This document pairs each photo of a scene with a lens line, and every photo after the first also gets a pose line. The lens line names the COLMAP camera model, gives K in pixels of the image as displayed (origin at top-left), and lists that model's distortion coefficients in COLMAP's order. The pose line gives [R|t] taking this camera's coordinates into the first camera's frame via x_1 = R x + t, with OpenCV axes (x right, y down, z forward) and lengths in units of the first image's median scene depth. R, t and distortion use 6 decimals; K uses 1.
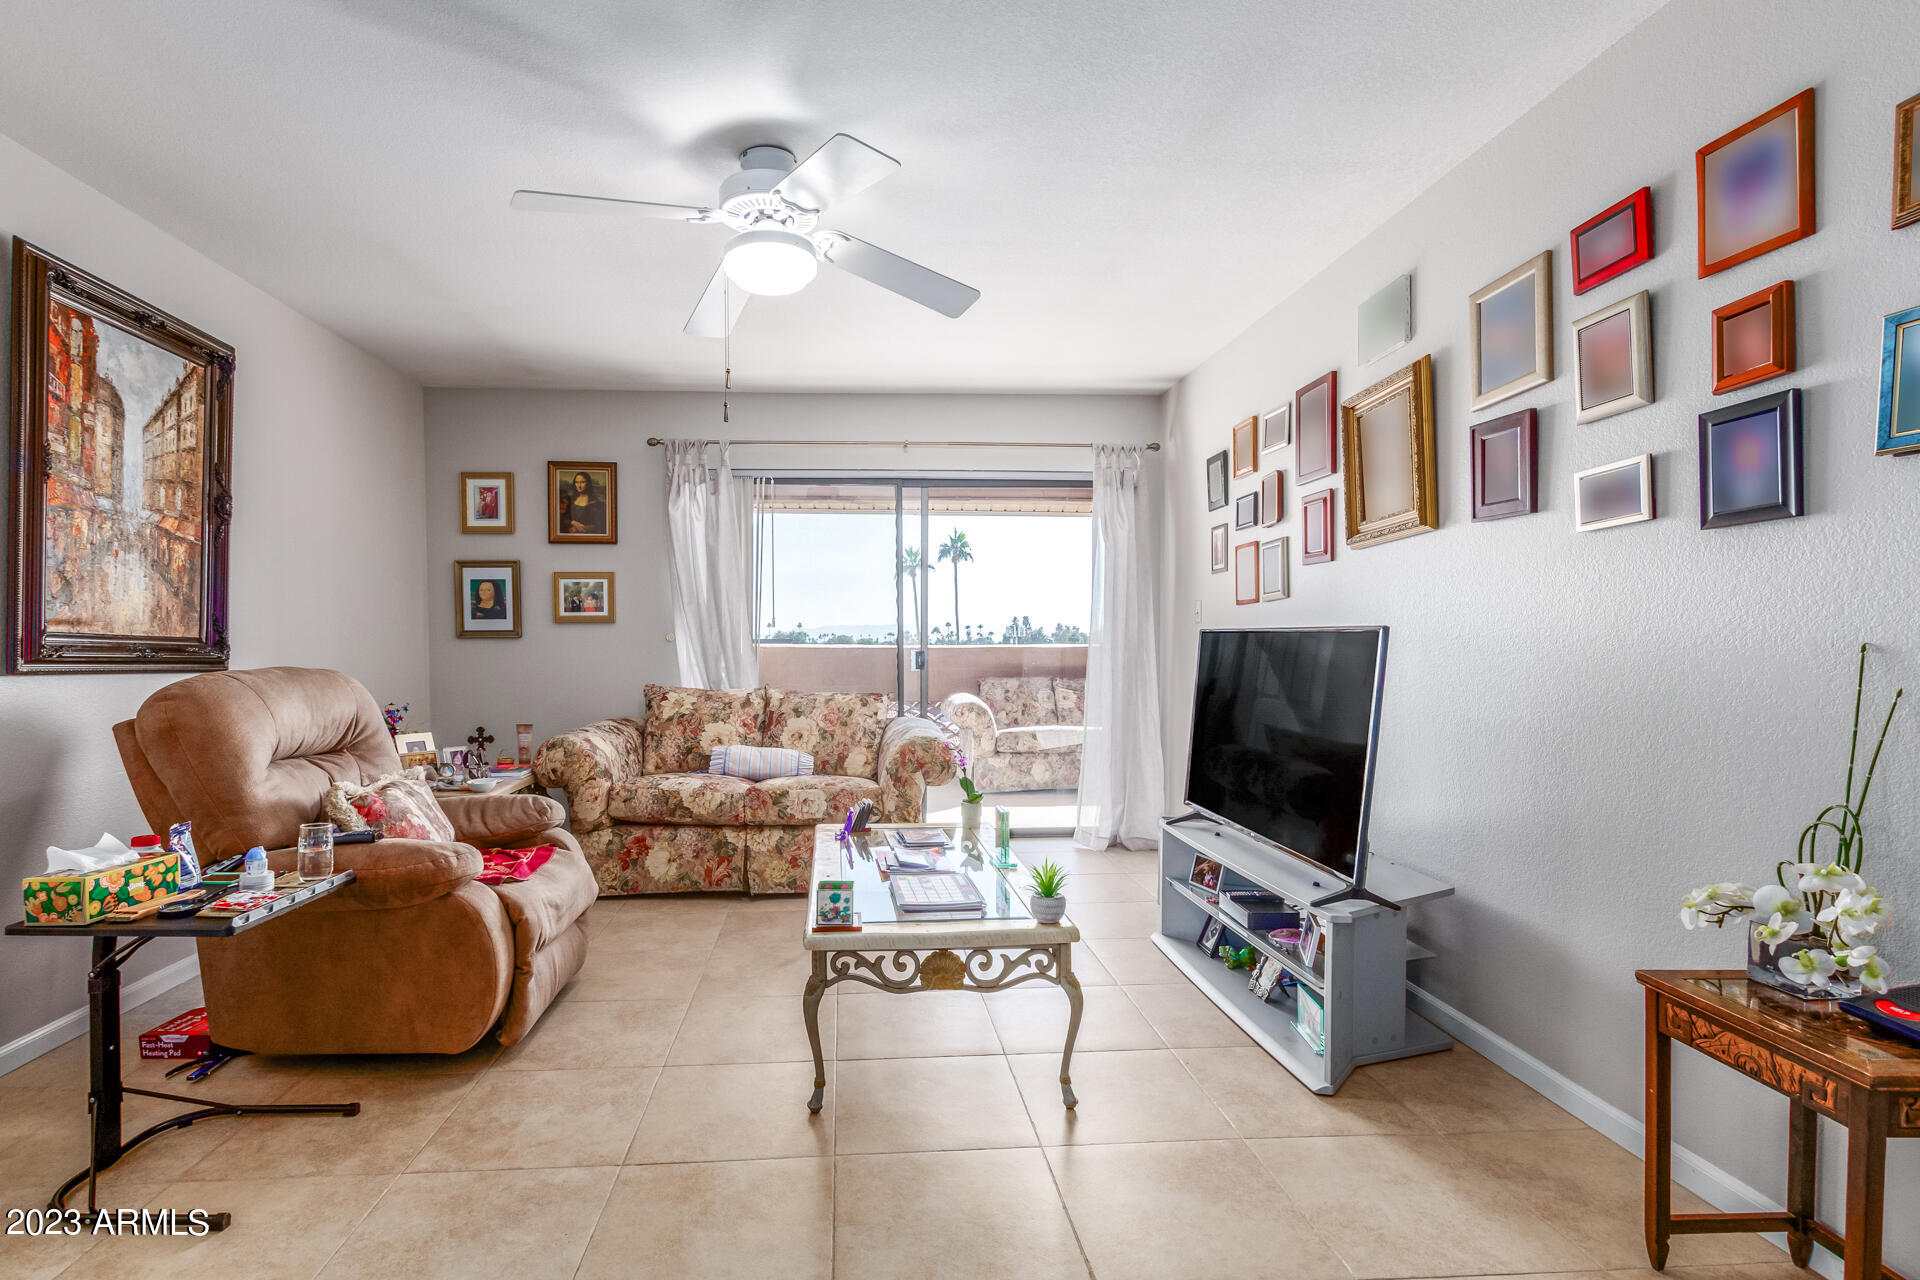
lens RADIAL K [[905.5, 0, 903.0], [0, 905.5, 659.8], [0, 0, 1]] dist [0.013860, -0.006950]
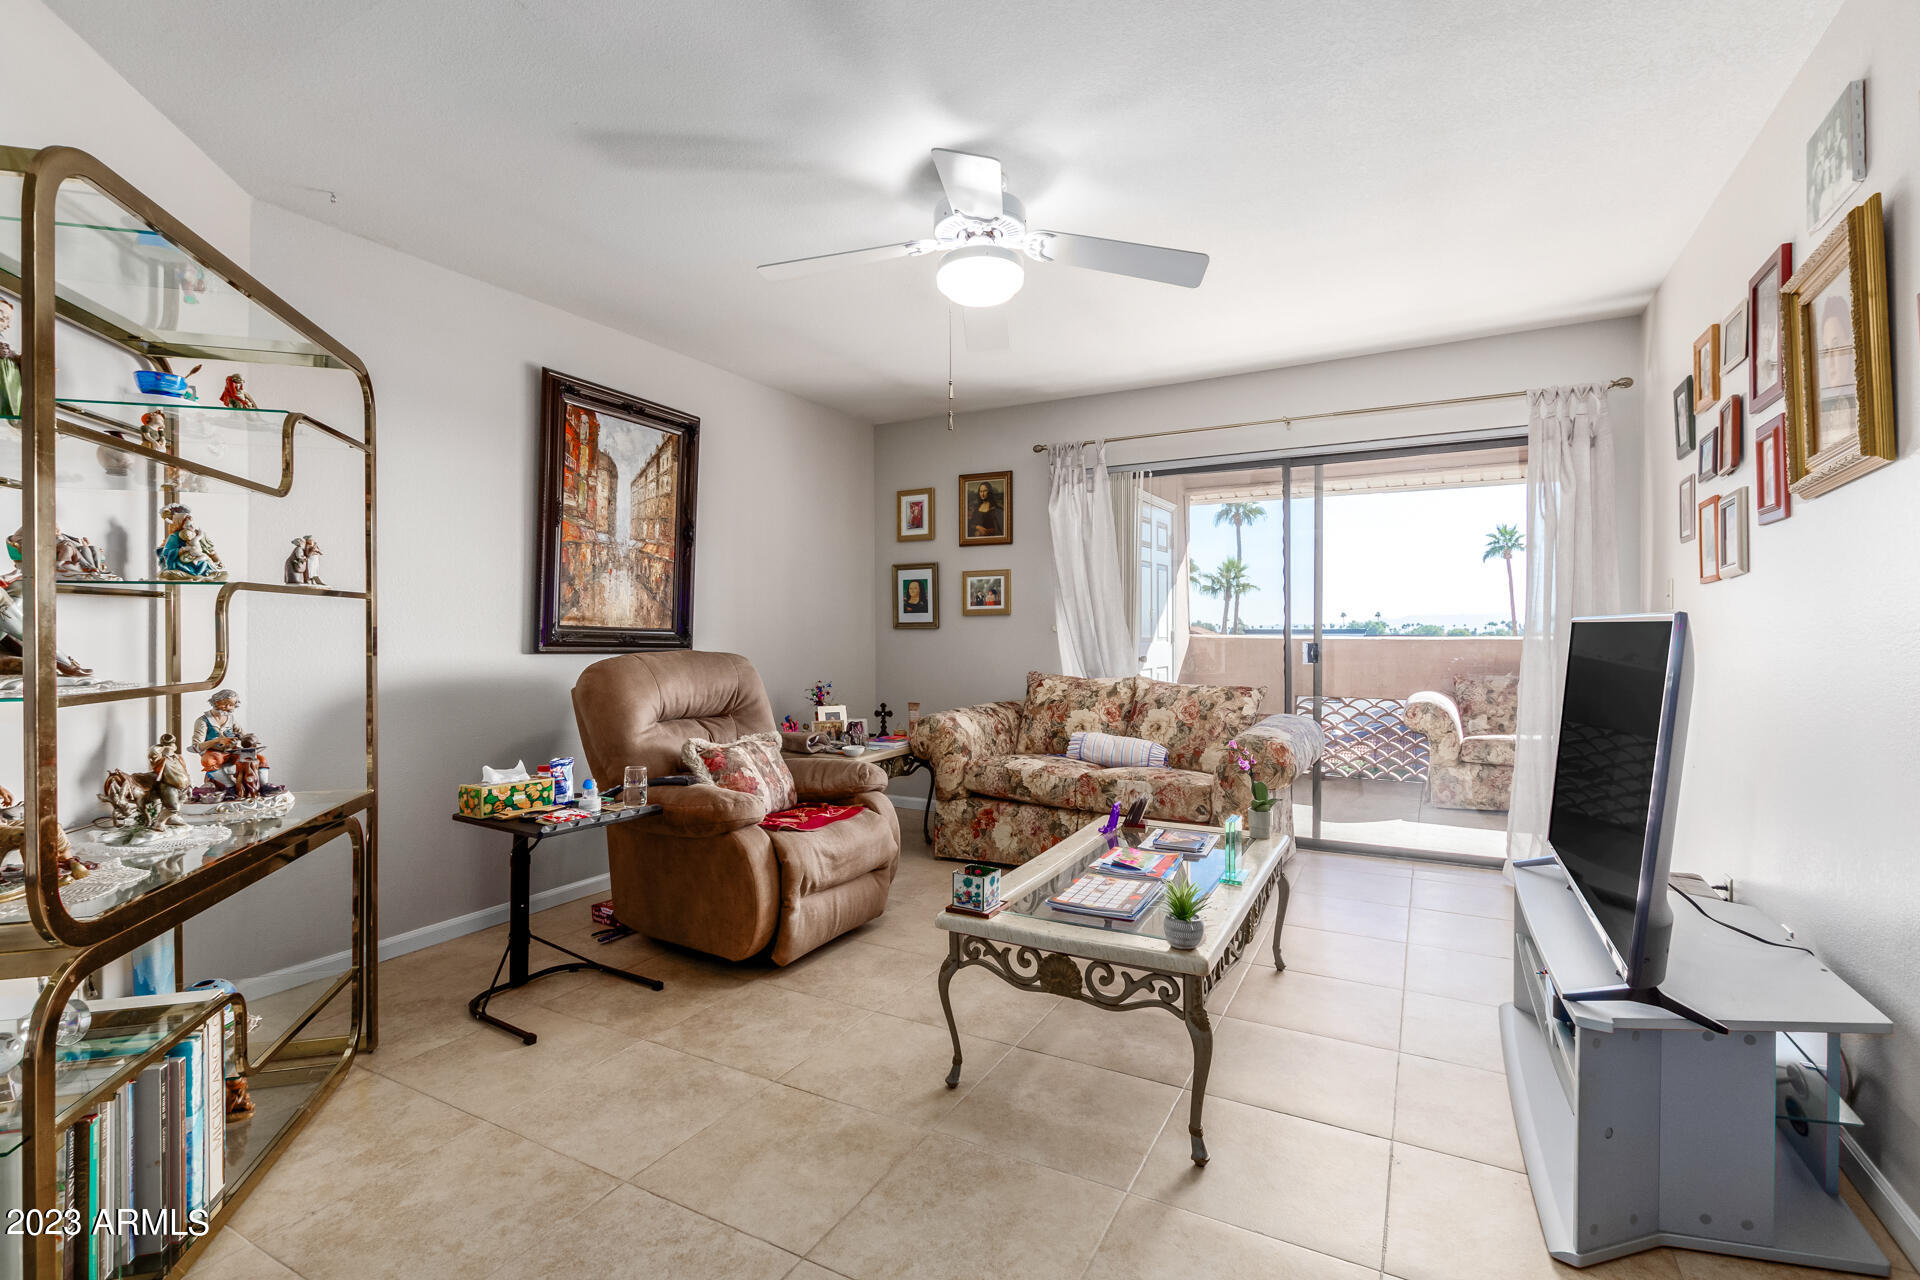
lens RADIAL K [[868.3, 0, 962.2], [0, 868.3, 635.5], [0, 0, 1]] dist [0.003509, 0.000248]
pose [[0.846606, 0.004248, -0.532204, 0.334250], [-0.012491, 0.999851, -0.011890, -0.004102], [0.532074, 0.016714, 0.846533, 0.119819]]
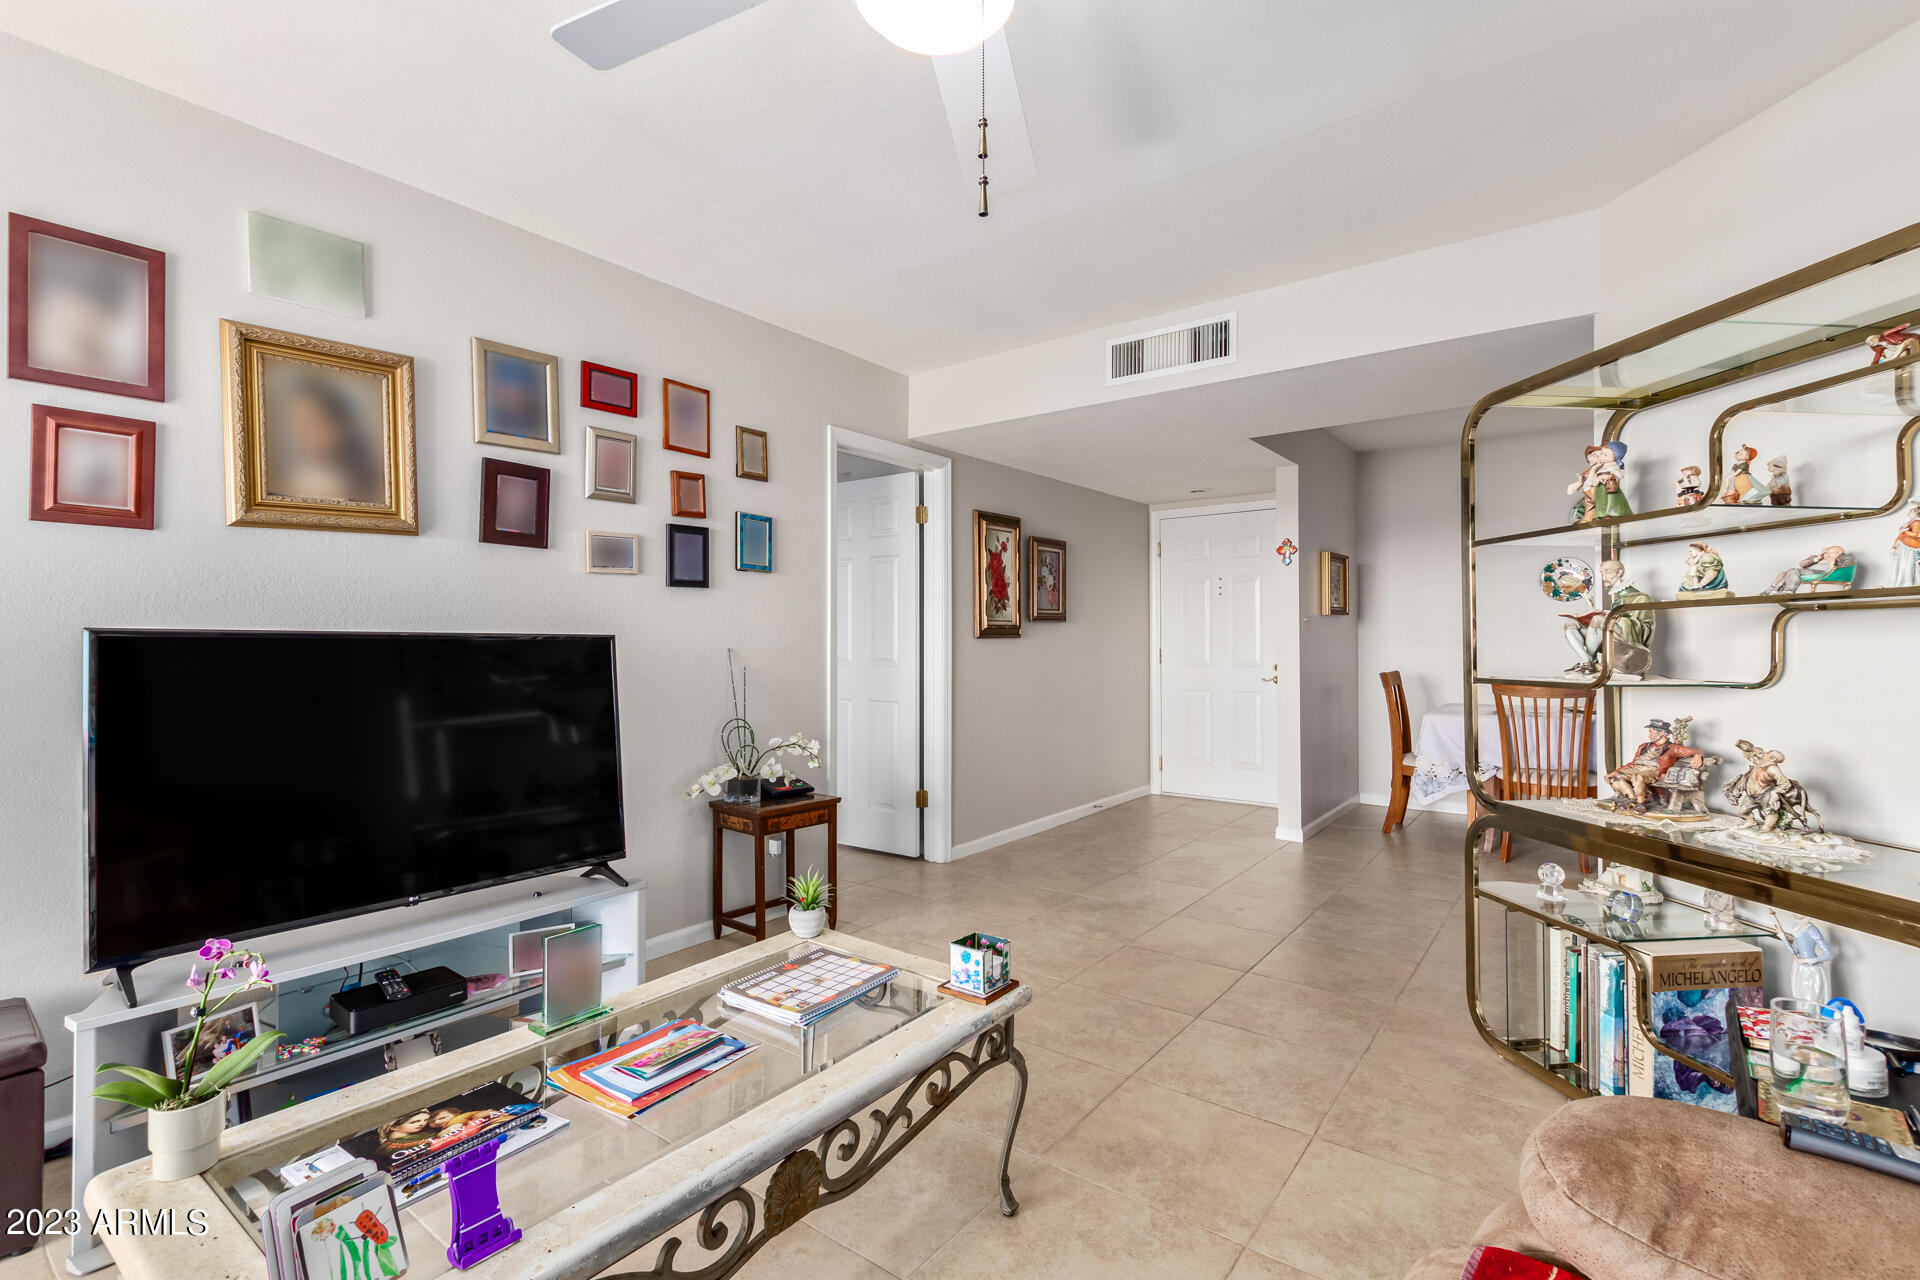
lens RADIAL K [[872.8, 0, 943.8], [0, 872.8, 645.6], [0, 0, 1]] dist [0.002636, 0.000106]
pose [[-0.747527, 0.001900, 0.664229, -0.449444], [0.015821, 0.999763, 0.014946, -0.026904], [-0.664043, 0.021681, -0.747380, 1.246162]]
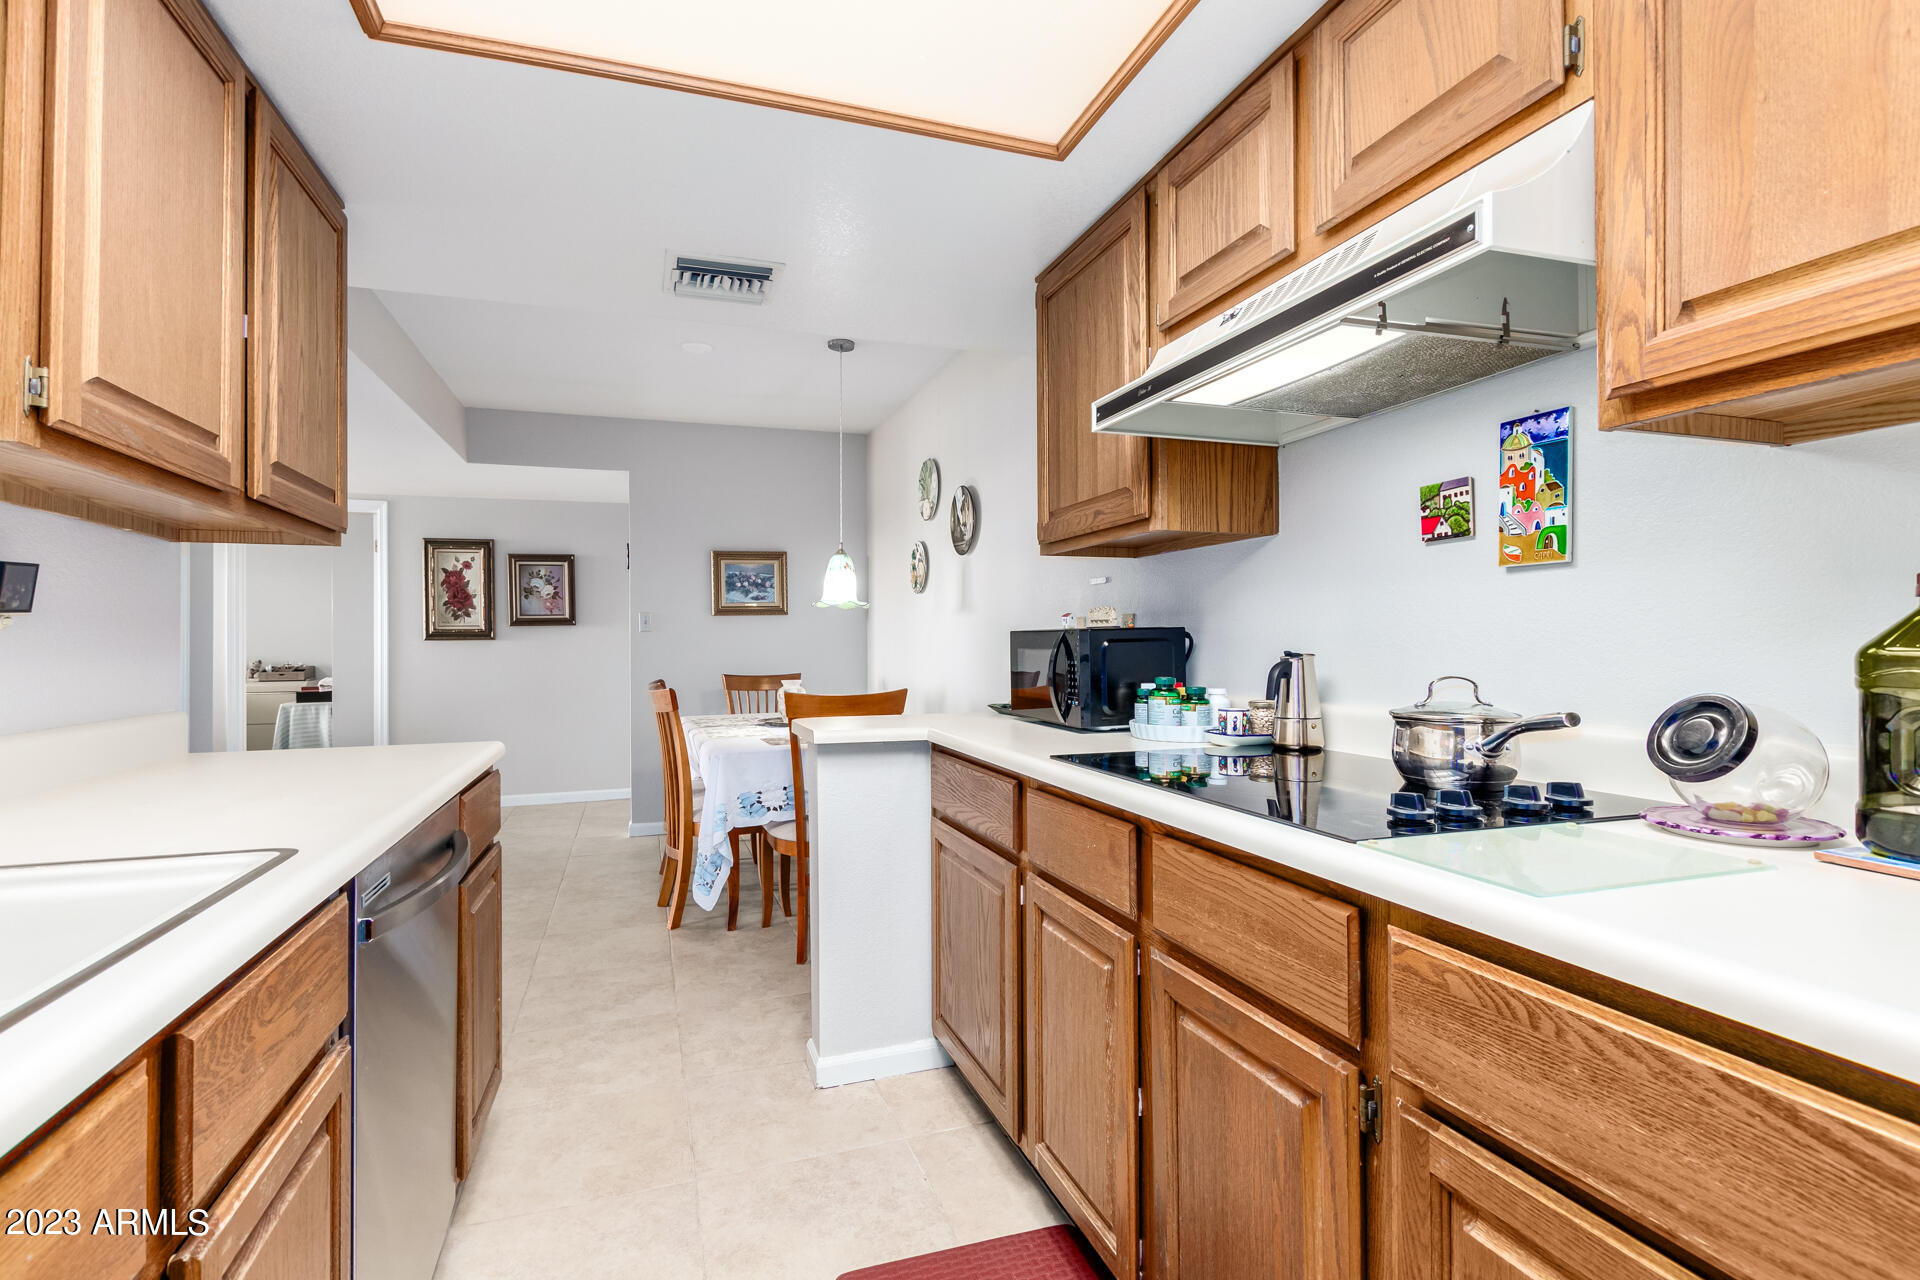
lens RADIAL K [[881.0, 0, 941.8], [0, 881.0, 633.7], [0, 0, 1]] dist [0.008587, -0.004451]
pose [[-0.261217, 0.013449, 0.965186, -1.741777], [0.020773, 0.999750, -0.008308, 0.012553], [-0.965057, 0.017880, -0.261431, -0.670920]]
